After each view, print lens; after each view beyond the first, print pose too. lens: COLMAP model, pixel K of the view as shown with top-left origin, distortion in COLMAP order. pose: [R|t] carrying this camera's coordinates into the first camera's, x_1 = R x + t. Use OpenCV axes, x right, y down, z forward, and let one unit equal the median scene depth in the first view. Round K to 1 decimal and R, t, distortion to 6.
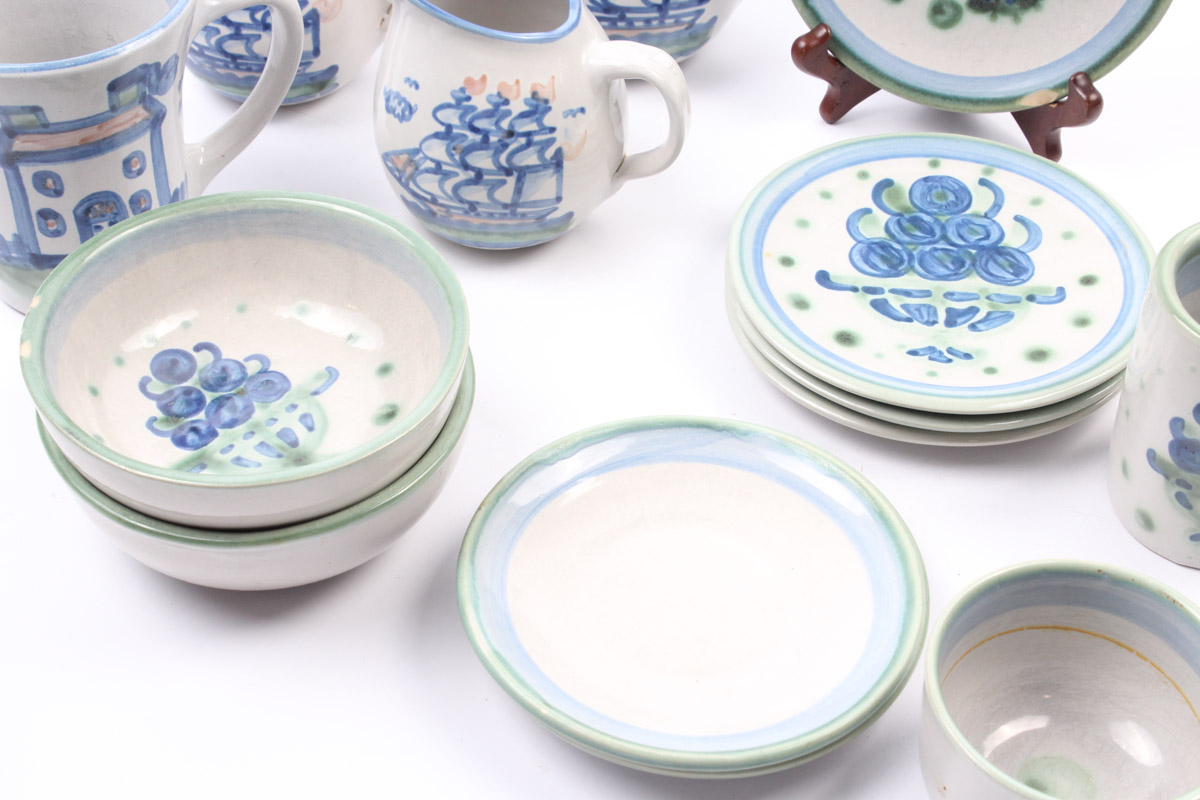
lens RADIAL K [[2155.9, 0, 578.7], [0, 2155.9, 406.5], [0, 0, 1]] dist [0.015246, 0.000000]
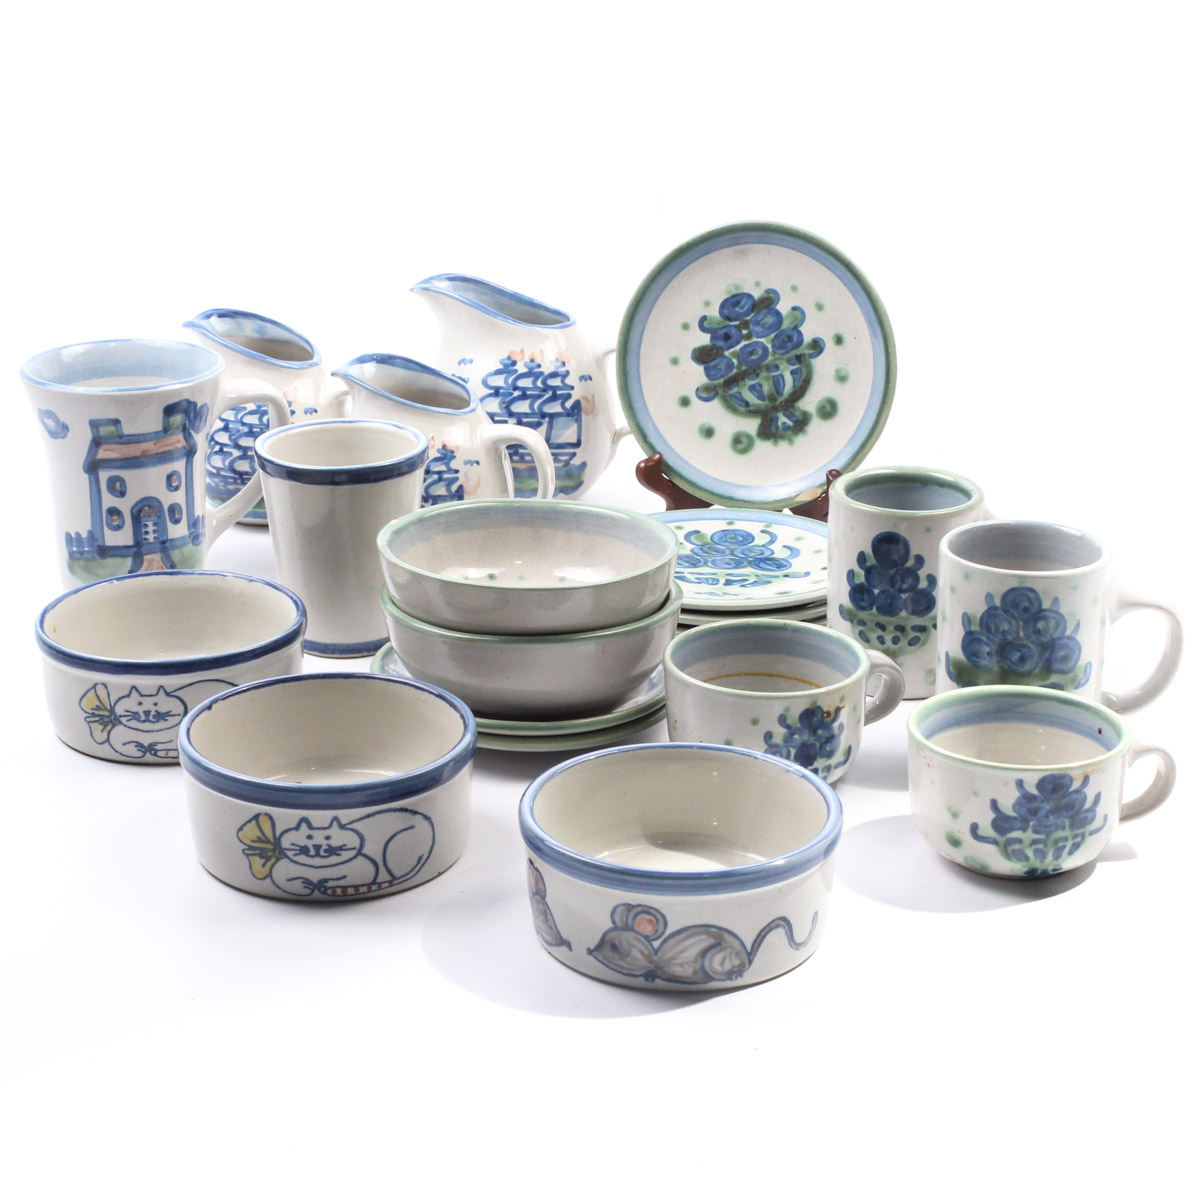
lens RADIAL K [[2775.0, 0, 530.9], [0, 2775.0, 538.0], [0, 0, 1]] dist [-0.046218, 0.000000]
pose [[0.999181, -0.003380, -0.040333, 0.113244], [-0.014095, 0.905073, -0.425022, 0.706143], [0.037941, 0.425242, 0.904284, -0.679073]]
